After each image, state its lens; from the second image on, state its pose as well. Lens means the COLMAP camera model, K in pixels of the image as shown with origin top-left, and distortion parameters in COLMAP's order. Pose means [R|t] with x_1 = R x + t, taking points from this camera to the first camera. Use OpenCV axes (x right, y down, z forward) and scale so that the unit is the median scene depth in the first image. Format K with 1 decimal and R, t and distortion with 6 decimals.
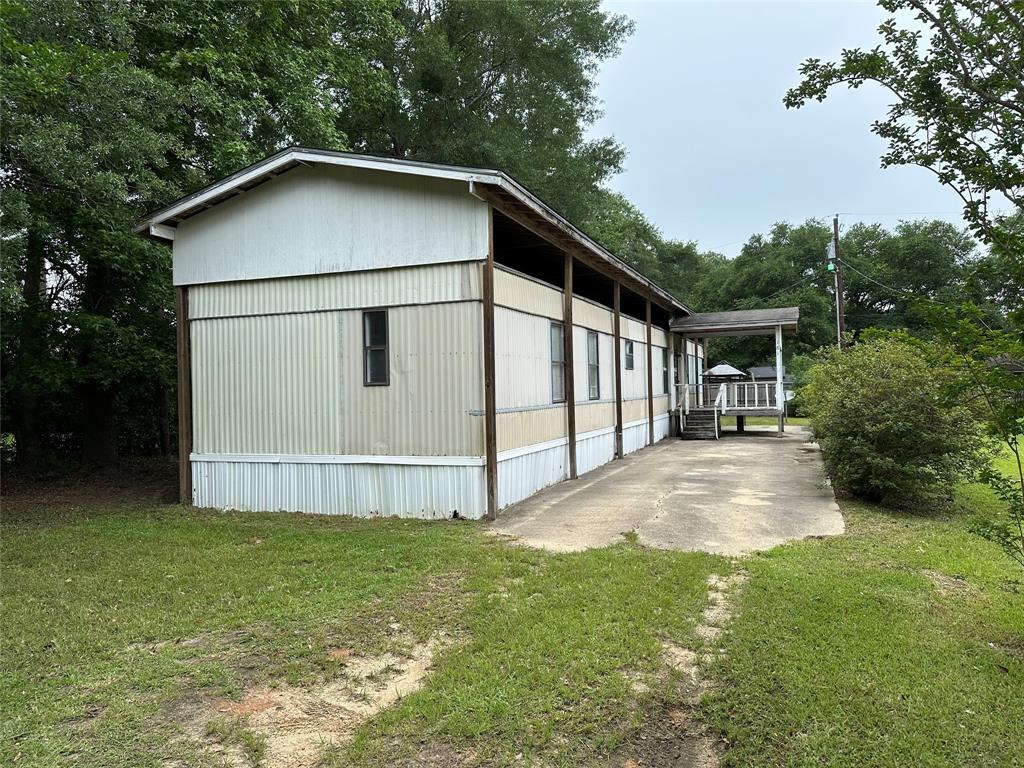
lens RADIAL K [[719.9, 0, 512.0], [0, 719.9, 384.0], [0, 0, 1]] dist [0.140855, -0.002166]
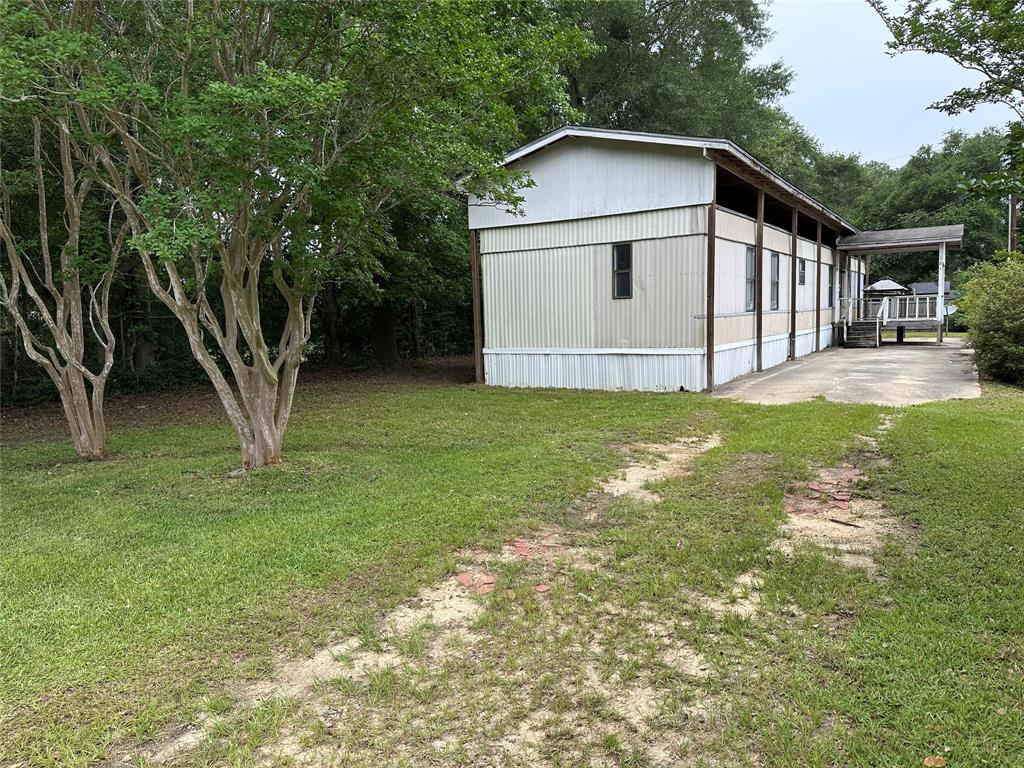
lens RADIAL K [[699.4, 0, 510.2], [0, 699.4, 395.5], [0, 0, 1]] dist [0.006544, -0.003292]
pose [[0.980131, 0.014670, -0.197807, -0.086691], [0.010783, 0.991846, 0.126987, 0.009720], [0.198057, -0.126597, 0.971981, -0.251262]]
